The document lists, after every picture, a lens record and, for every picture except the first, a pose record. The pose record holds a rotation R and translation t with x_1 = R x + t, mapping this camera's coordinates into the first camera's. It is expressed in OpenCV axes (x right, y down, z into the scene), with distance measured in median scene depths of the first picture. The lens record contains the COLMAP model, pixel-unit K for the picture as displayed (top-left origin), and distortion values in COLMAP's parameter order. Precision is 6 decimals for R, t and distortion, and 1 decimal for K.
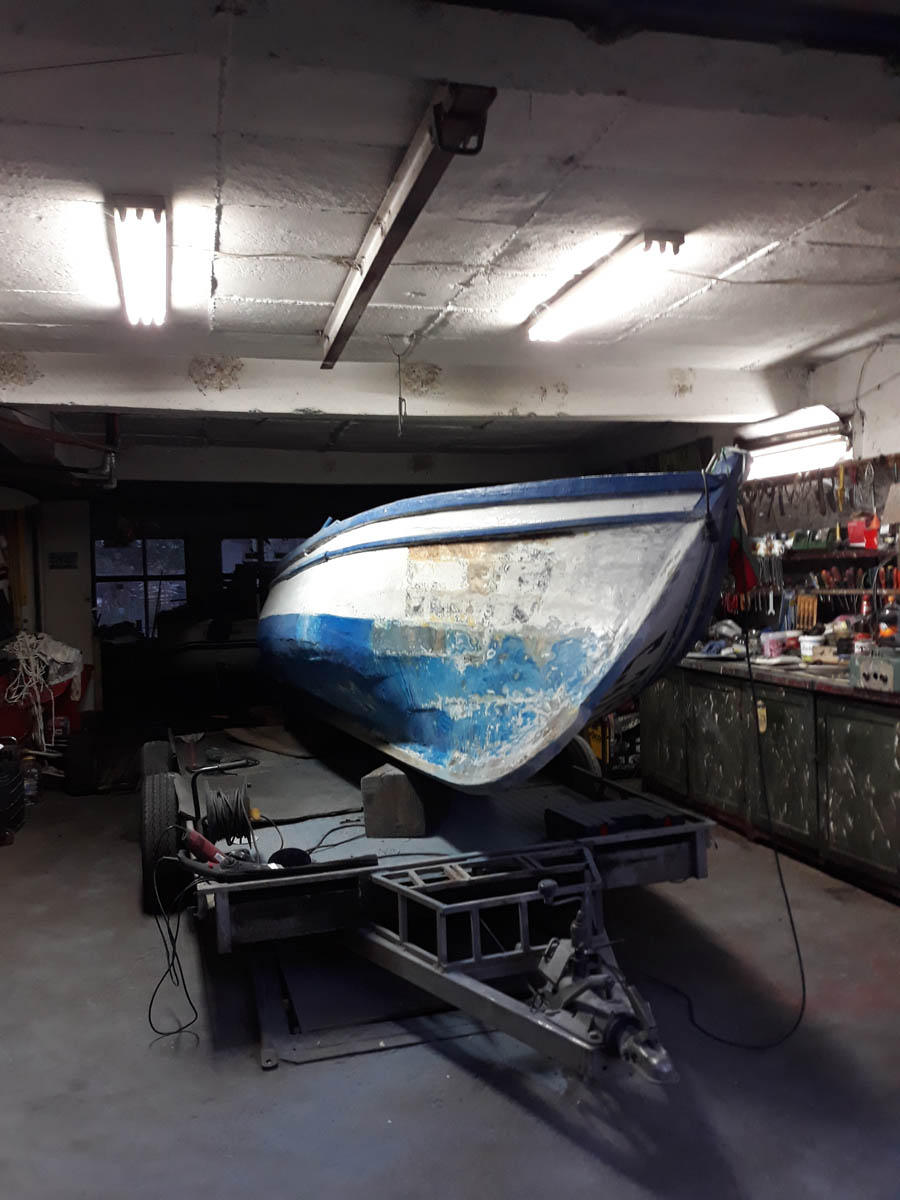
lens RADIAL K [[957.1, 0, 481.2], [0, 957.1, 604.2], [0, 0, 1]] dist [0.003798, -0.001861]
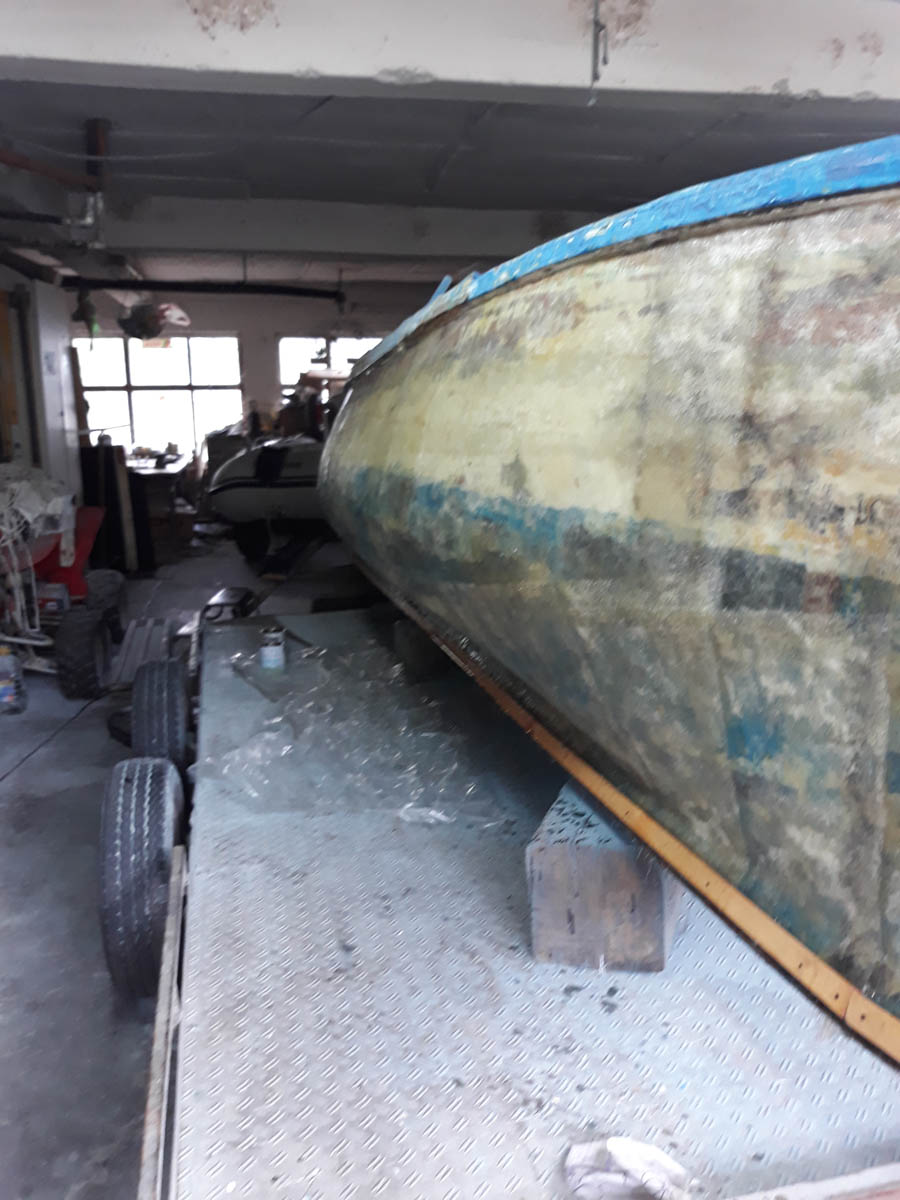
lens RADIAL K [[958.3, 0, 435.0], [0, 958.3, 628.8], [0, 0, 1]] dist [0.010128, -0.083600]
pose [[0.992683, 0.045022, -0.112040, -0.095326], [-0.020094, 0.976543, 0.214381, -0.016034], [0.119064, -0.210561, 0.970303, 0.443682]]
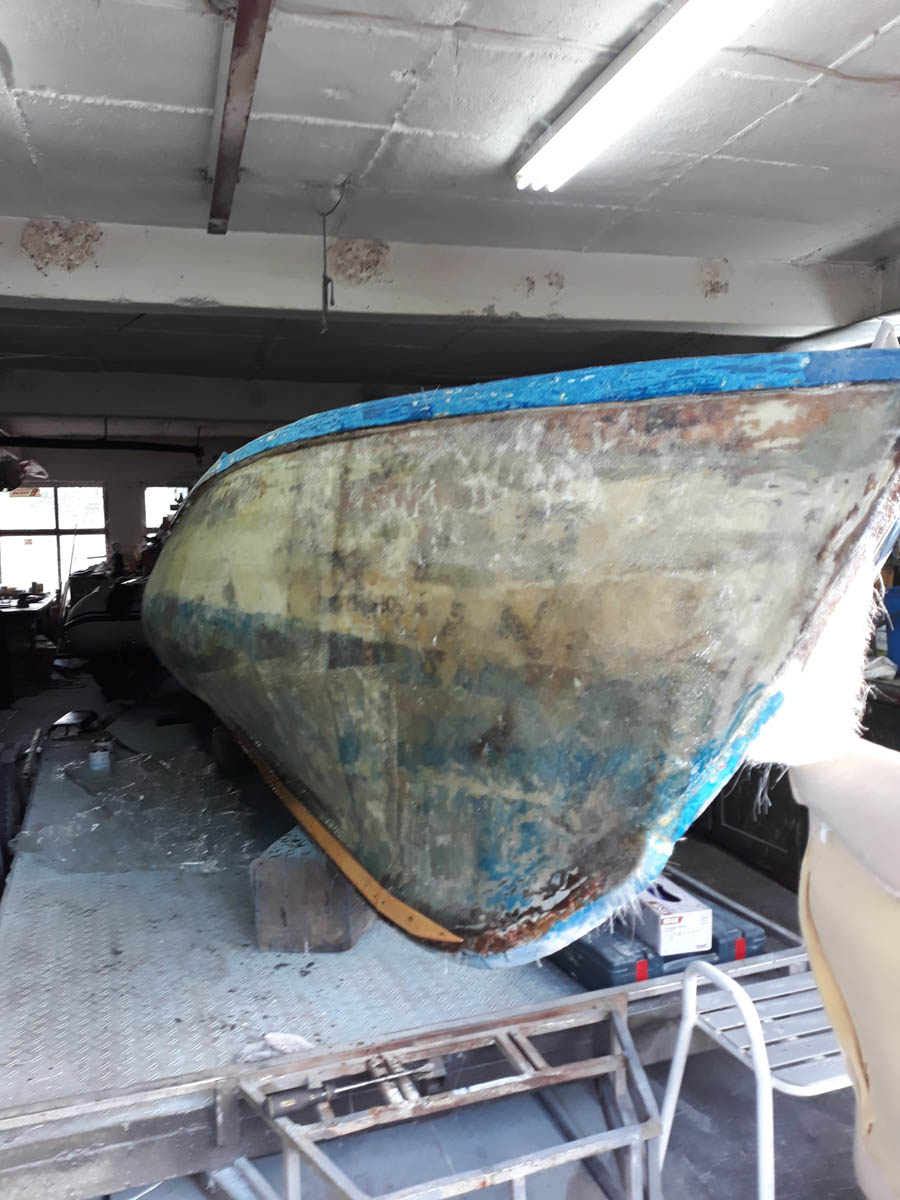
lens RADIAL K [[971.2, 0, 450.0], [0, 971.2, 600.0], [0, 0, 1]] dist [0.006686, -0.047059]
pose [[0.999947, 0.007015, 0.007556, 0.000421], [-0.007335, 0.999037, 0.043260, -0.016081], [-0.007245, -0.043314, 0.999035, 0.286516]]
